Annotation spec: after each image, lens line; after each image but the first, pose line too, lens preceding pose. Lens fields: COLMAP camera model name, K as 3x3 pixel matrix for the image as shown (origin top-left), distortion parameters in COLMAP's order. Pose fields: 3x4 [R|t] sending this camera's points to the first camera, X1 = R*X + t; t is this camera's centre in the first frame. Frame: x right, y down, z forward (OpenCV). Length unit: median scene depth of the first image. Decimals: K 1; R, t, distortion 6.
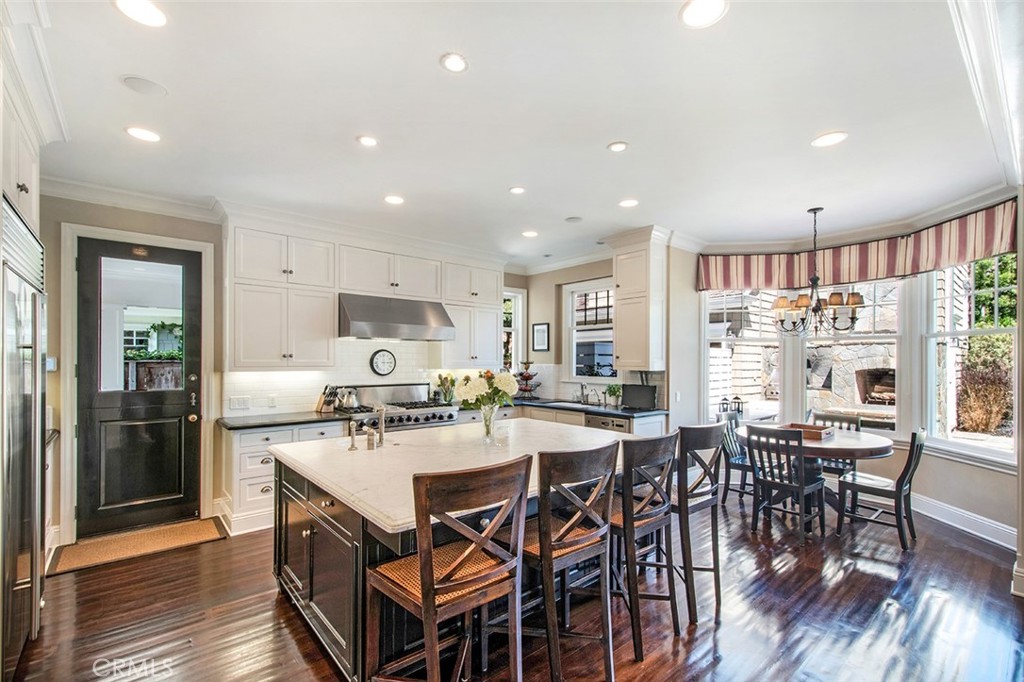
lens RADIAL K [[450.5, 0, 519.0], [0, 450.5, 356.3], [0, 0, 1]] dist [0.015098, -0.004789]
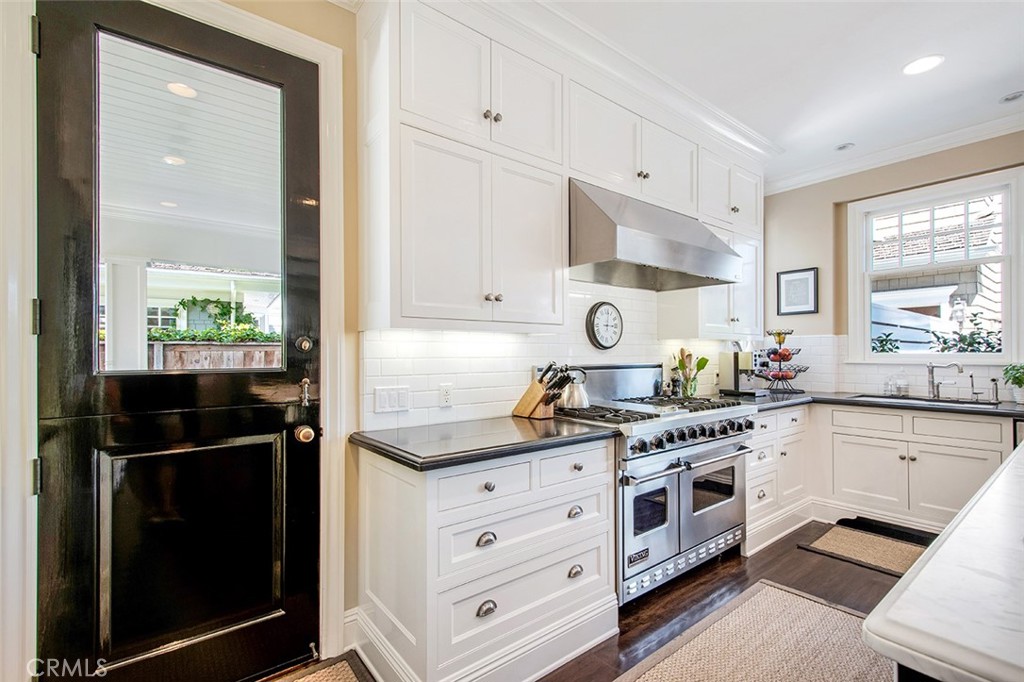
lens RADIAL K [[450.5, 0, 507.9], [0, 450.5, 350.2], [0, 0, 1]] dist [0.015098, -0.004789]
pose [[0.999165, -0.006614, -0.040323, -0.396701], [0.006540, 0.999977, -0.001987, 0.043976], [0.040335, 0.001721, 0.999185, 0.446750]]
